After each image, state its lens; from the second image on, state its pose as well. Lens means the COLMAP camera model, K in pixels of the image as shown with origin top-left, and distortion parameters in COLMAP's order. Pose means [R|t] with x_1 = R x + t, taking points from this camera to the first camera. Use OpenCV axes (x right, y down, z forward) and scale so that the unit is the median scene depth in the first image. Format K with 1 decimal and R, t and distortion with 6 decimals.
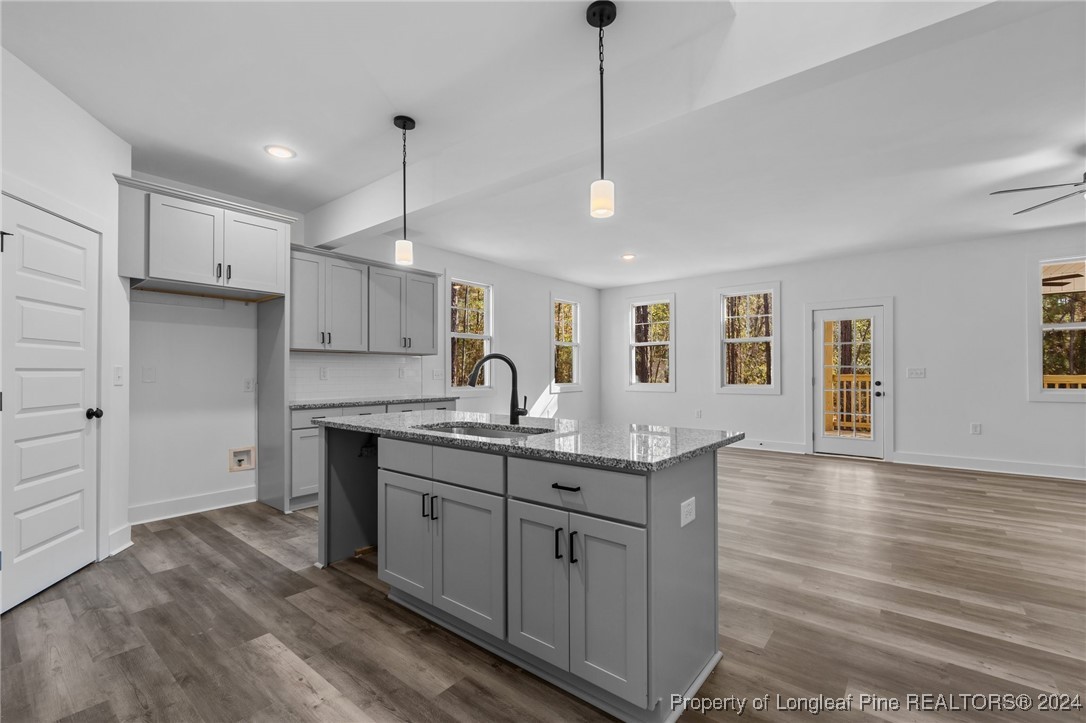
lens RADIAL K [[470.6, 0, 537.0], [0, 470.6, 369.3], [0, 0, 1]] dist [0.000399, -0.000105]
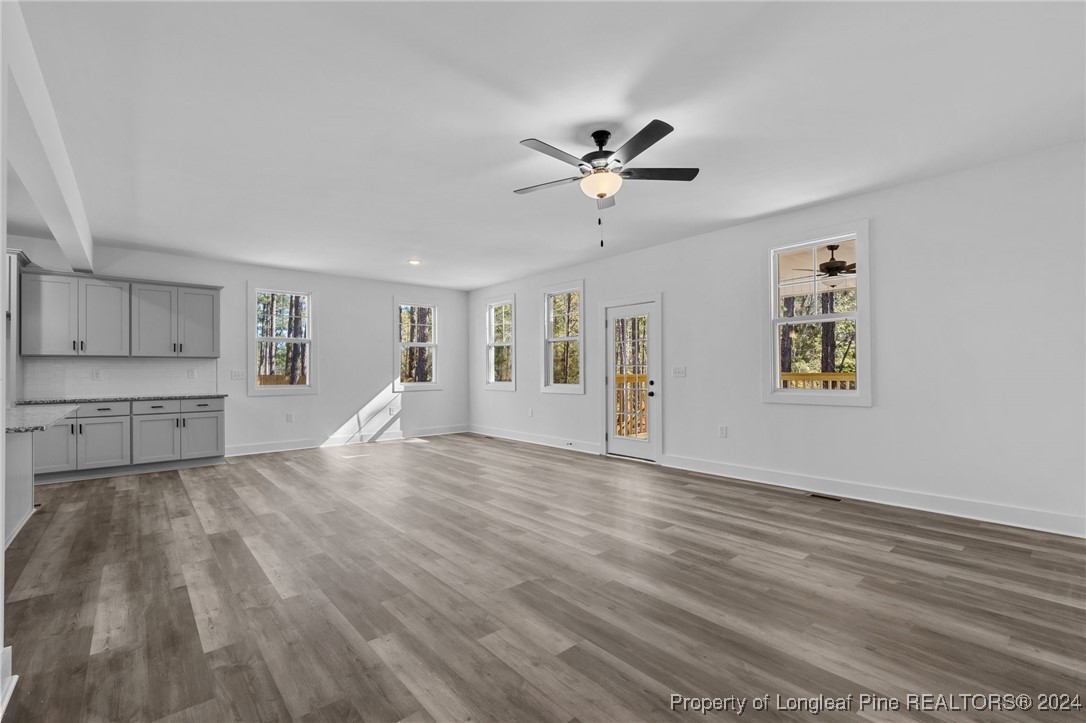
lens RADIAL K [[470.6, 0, 537.0], [0, 470.6, 369.3], [0, 0, 1]] dist [0.000399, -0.000105]
pose [[0.984504, -0.004848, -0.175295, 1.236933], [0.005585, 0.999978, 0.003710, -0.004512], [0.175273, -0.004631, 0.984509, 0.029073]]
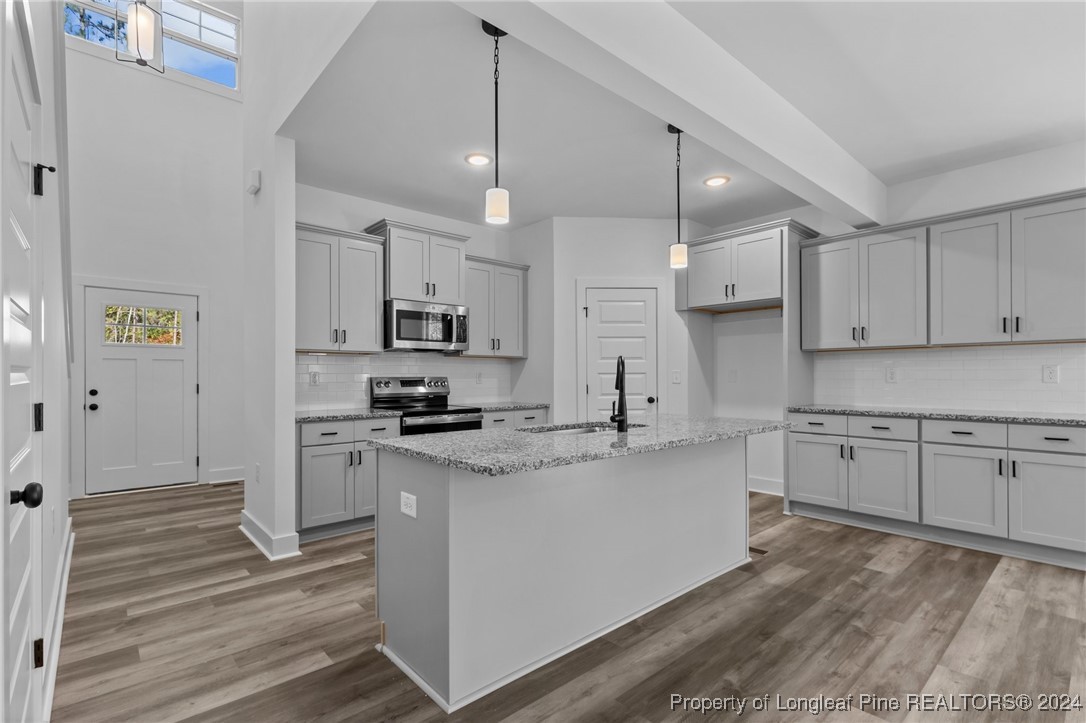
lens RADIAL K [[505.3, 0, 536.4], [0, 505.3, 375.0], [0, 0, 1]] dist [-0.001505, -0.000100]
pose [[-0.163794, 0.000259, -0.986494, 0.741872], [0.011347, 0.999934, -0.001621, 0.004578], [0.986429, -0.011460, -0.163787, 0.773769]]
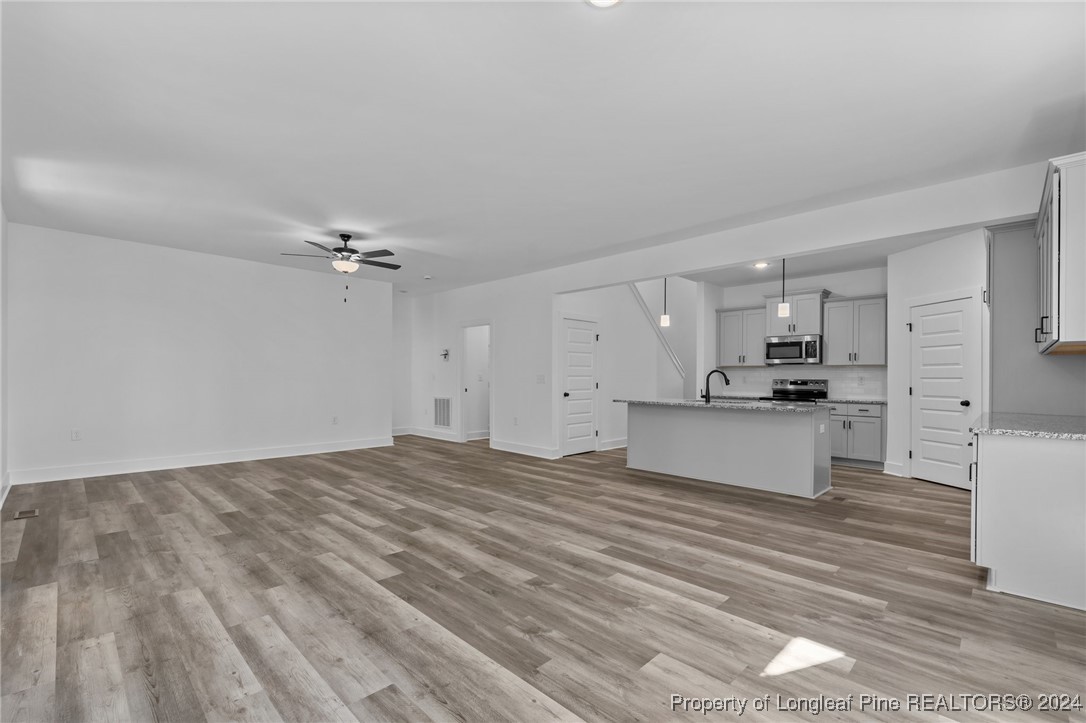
lens RADIAL K [[471.3, 0, 542.8], [0, 471.3, 378.1], [0, 0, 1]] dist [-0.000888, -0.000119]
pose [[-0.995911, -0.005488, 0.090177, 0.395487], [-0.006013, 0.999967, -0.005546, 0.017205], [-0.090144, -0.006066, -0.995910, 2.491971]]
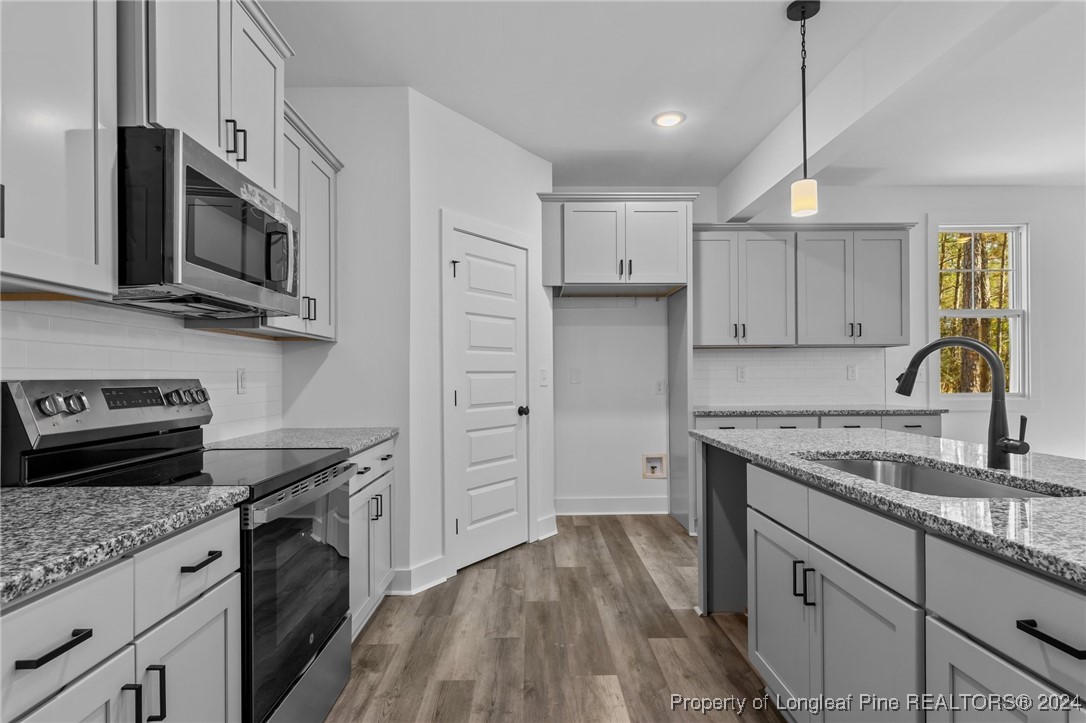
lens RADIAL K [[546.1, 0, 539.9], [0, 546.1, 375.0], [0, 0, 1]] dist [0.002746, -0.000081]
pose [[0.646231, -0.003673, -0.763133, 0.069502], [0.012091, 0.999912, 0.005426, 0.001393], [0.763046, -0.012734, 0.646219, 0.162783]]
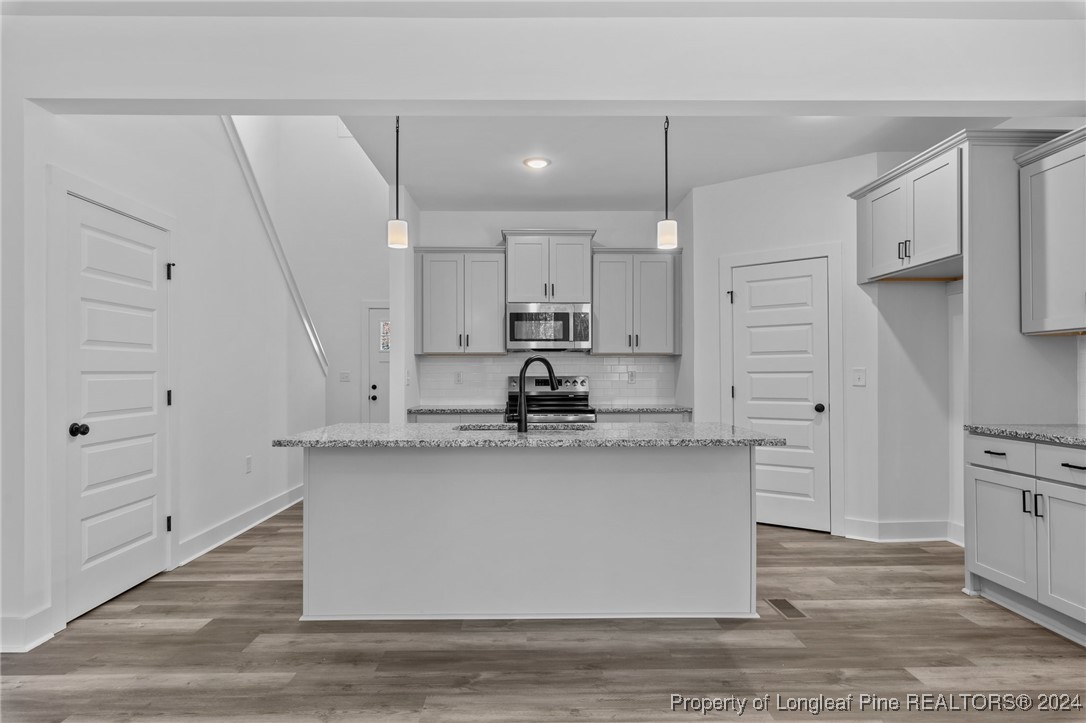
lens RADIAL K [[603.3, 0, 537.4], [0, 603.3, 371.5], [0, 0, 1]] dist [0.001063, 0.000290]
pose [[-0.764050, -0.000607, -0.645157, 0.535978], [0.008617, 0.999901, -0.011146, 0.009510], [0.645099, -0.014076, -0.763969, 1.490322]]
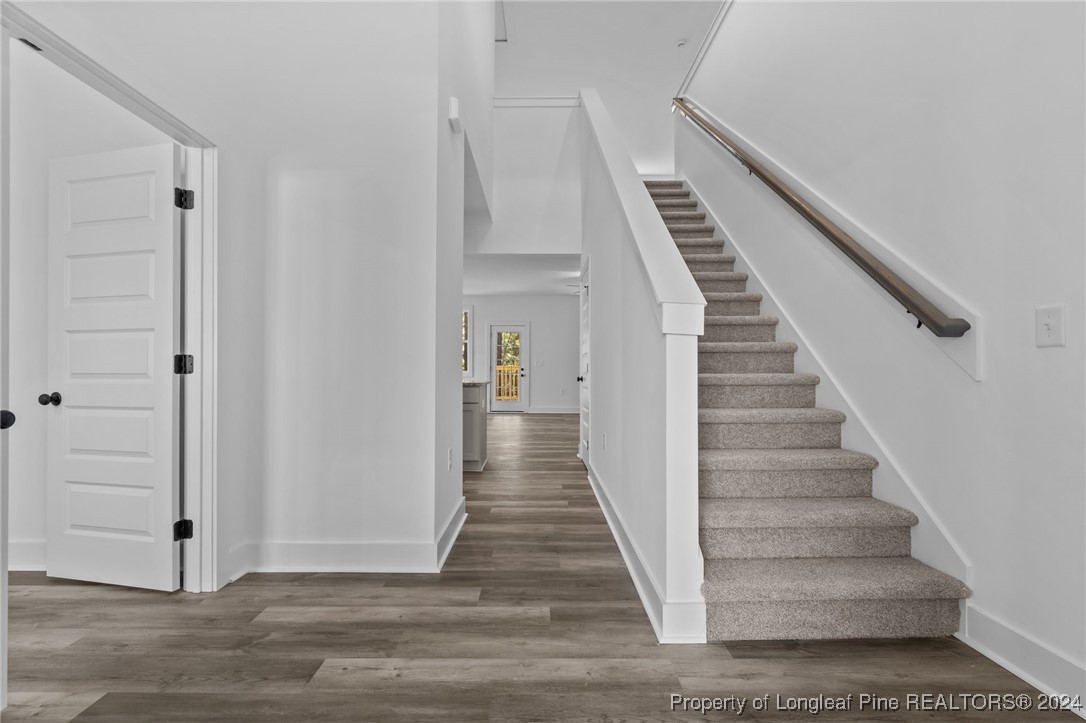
lens RADIAL K [[470.6, 0, 537.0], [0, 470.6, 369.3], [0, 0, 1]] dist [0.000399, -0.000105]
pose [[0.775827, 0.004249, 0.630932, -0.659487], [-0.009645, 0.999940, 0.005125, 0.036883], [-0.630873, -0.010062, 0.775821, -0.769682]]
